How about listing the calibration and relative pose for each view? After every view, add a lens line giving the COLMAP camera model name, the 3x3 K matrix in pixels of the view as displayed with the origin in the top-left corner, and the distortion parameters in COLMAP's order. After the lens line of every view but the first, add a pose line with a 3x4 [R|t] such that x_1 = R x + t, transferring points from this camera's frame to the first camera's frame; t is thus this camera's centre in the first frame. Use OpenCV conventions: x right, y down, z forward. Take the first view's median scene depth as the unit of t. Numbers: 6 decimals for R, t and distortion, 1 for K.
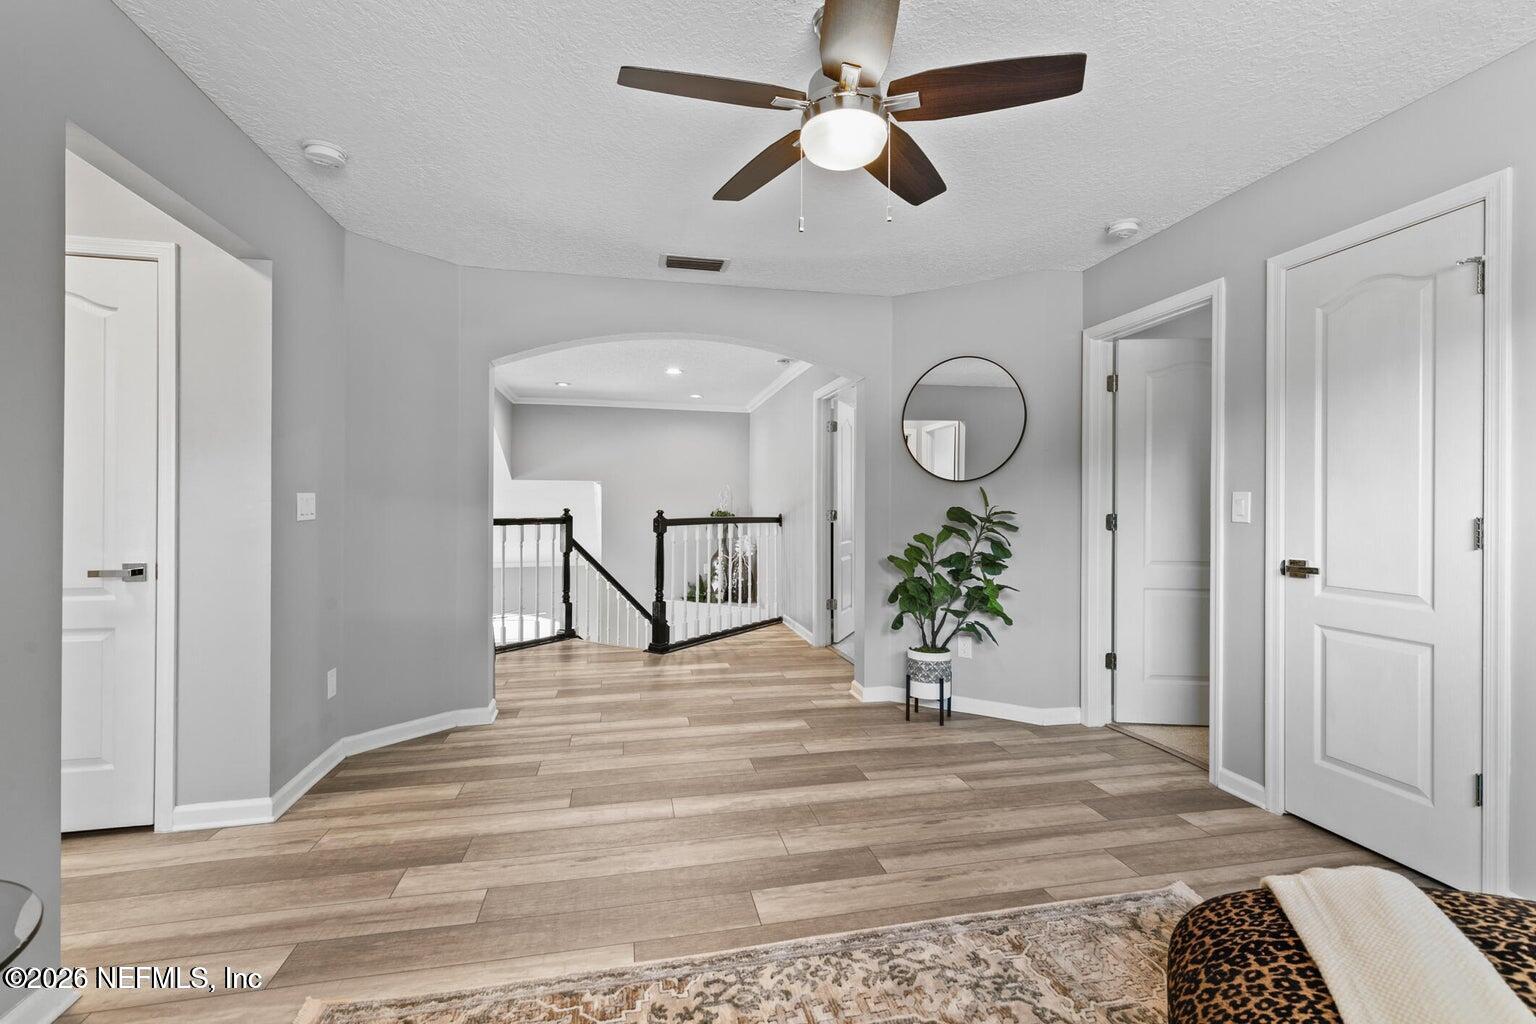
lens RADIAL K [[693.7, 0, 769.3], [0, 693.7, 508.4], [0, 0, 1]] dist [0.012064, -0.000737]
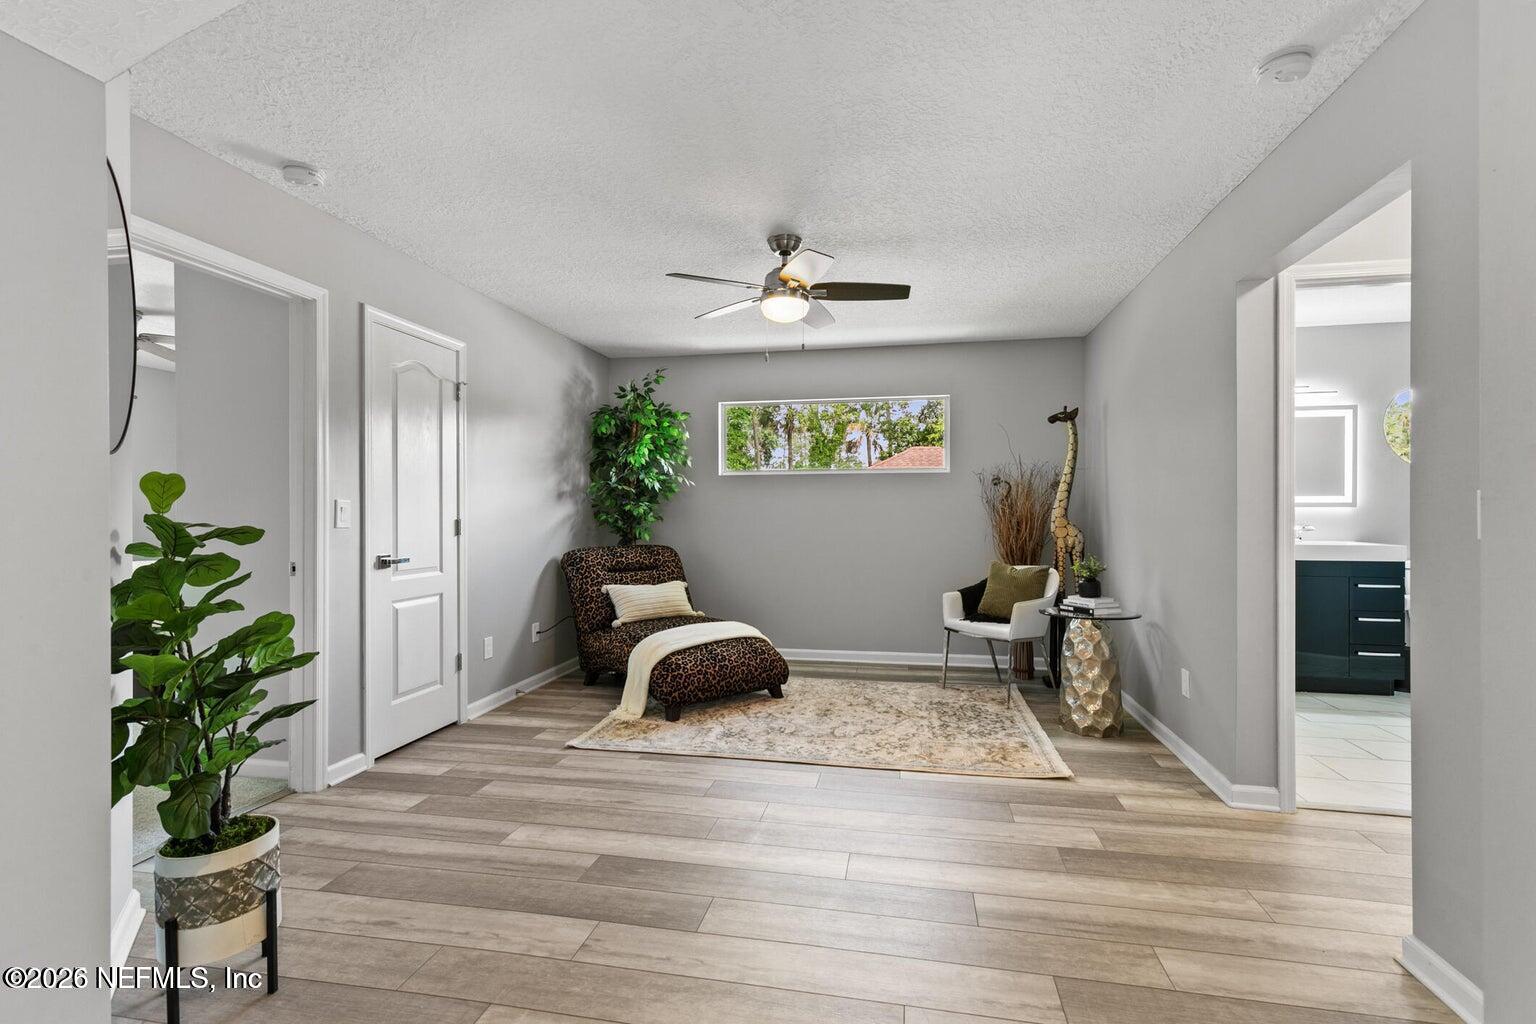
lens RADIAL K [[693.7, 0, 772.1], [0, 693.7, 513.4], [0, 0, 1]] dist [0.012064, -0.000737]
pose [[-0.919849, -0.000583, 0.392272, -0.406509], [0.001136, 0.999991, 0.004149, -0.008090], [-0.392271, 0.004262, -0.919840, 1.906215]]
